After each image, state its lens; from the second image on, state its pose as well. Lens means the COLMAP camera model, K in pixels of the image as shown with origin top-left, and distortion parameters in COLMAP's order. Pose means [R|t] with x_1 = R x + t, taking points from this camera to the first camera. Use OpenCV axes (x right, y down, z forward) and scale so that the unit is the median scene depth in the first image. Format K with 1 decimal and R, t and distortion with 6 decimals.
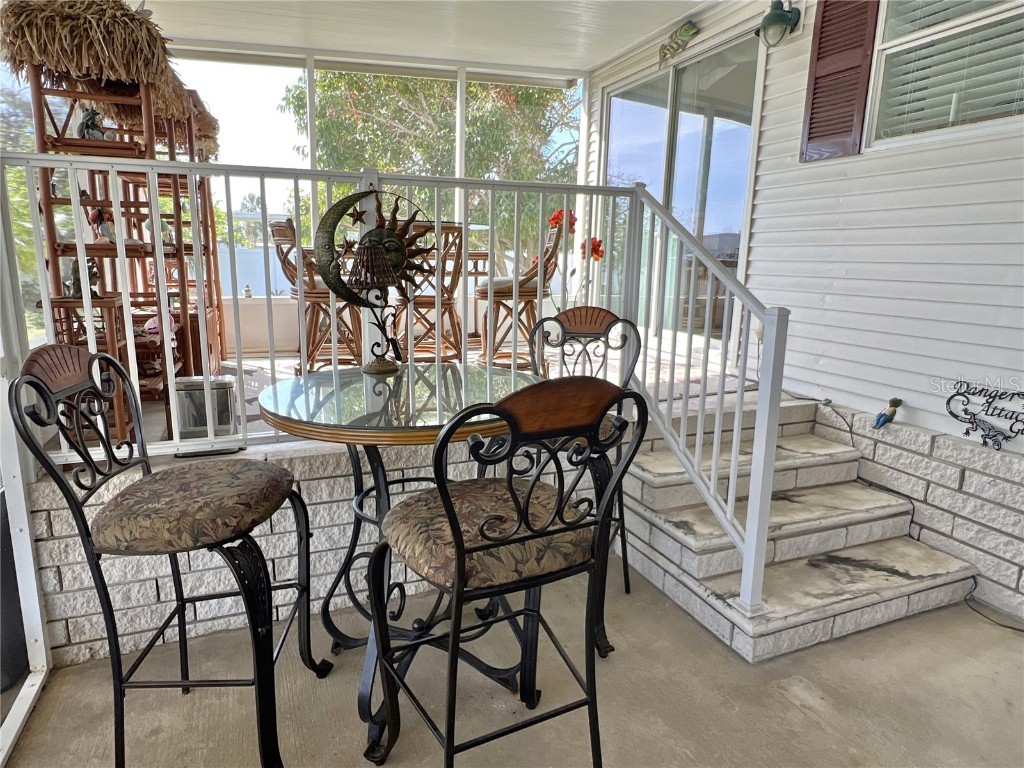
lens RADIAL K [[614.3, 0, 509.7], [0, 614.3, 381.9], [0, 0, 1]] dist [-0.007722, 0.001857]
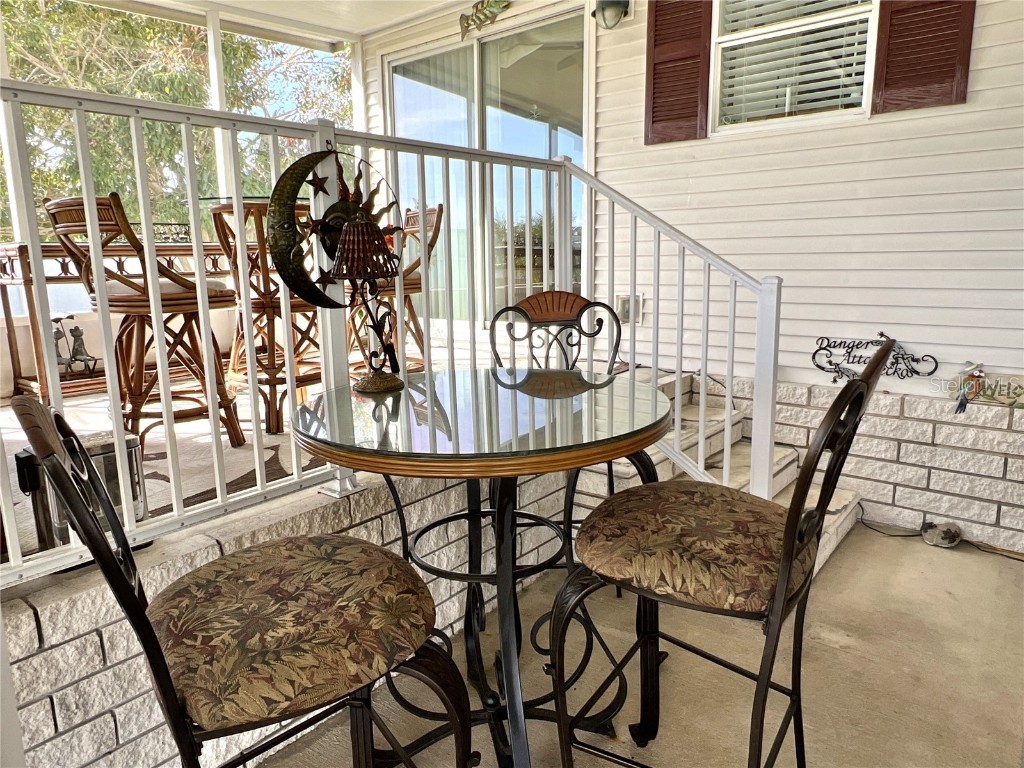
lens RADIAL K [[670.8, 0, 512.5], [0, 670.8, 381.3], [0, 0, 1]] dist [-0.004352, -0.002214]
pose [[0.875072, -0.122421, 0.468255, -0.369465], [0.128730, 0.991504, 0.018651, -0.017447], [-0.466560, 0.043957, 0.883397, 0.159044]]
